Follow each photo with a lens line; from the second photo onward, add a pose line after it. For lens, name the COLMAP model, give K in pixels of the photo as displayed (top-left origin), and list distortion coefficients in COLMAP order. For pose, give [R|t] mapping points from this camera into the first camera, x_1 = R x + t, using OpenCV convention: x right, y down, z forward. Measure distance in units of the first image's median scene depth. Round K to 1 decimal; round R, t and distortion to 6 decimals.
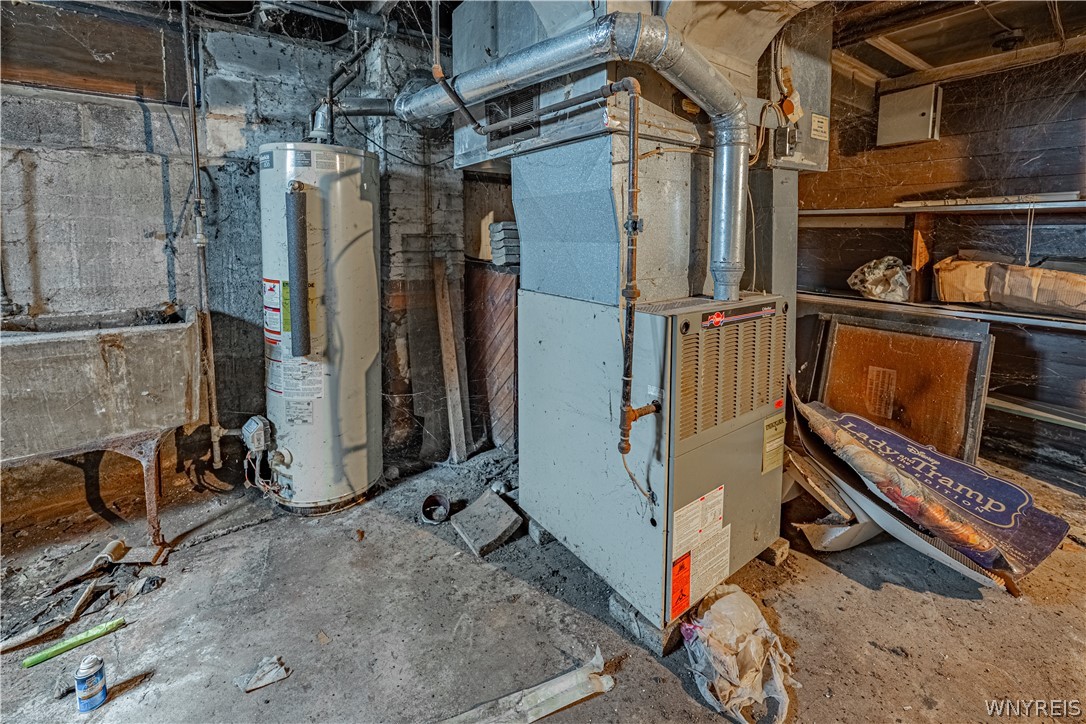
lens RADIAL K [[465.9, 0, 545.8], [0, 465.9, 297.7], [0, 0, 1]] dist [-0.003939, -0.000227]
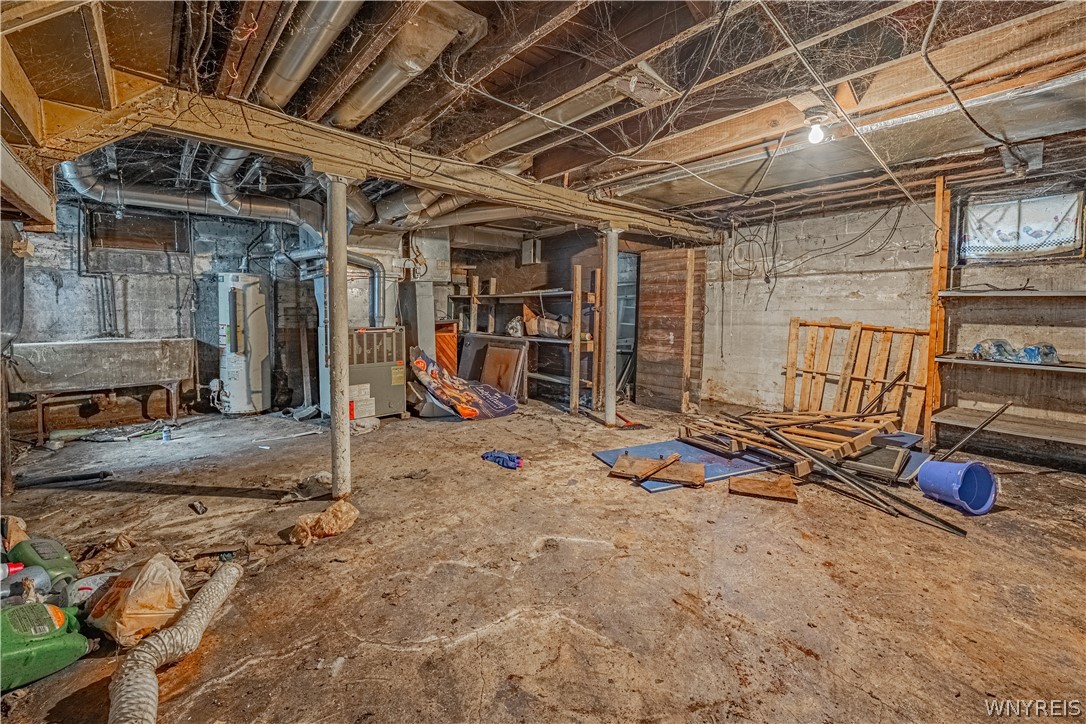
lens RADIAL K [[469.9, 0, 542.1], [0, 469.9, 354.6], [0, 0, 1]] dist [0.000363, 0.000030]
pose [[0.997916, -0.010911, 0.063597, 0.965804], [0.013525, 0.999075, -0.040817, 0.246922], [-0.063093, 0.041592, 0.997141, -1.628215]]
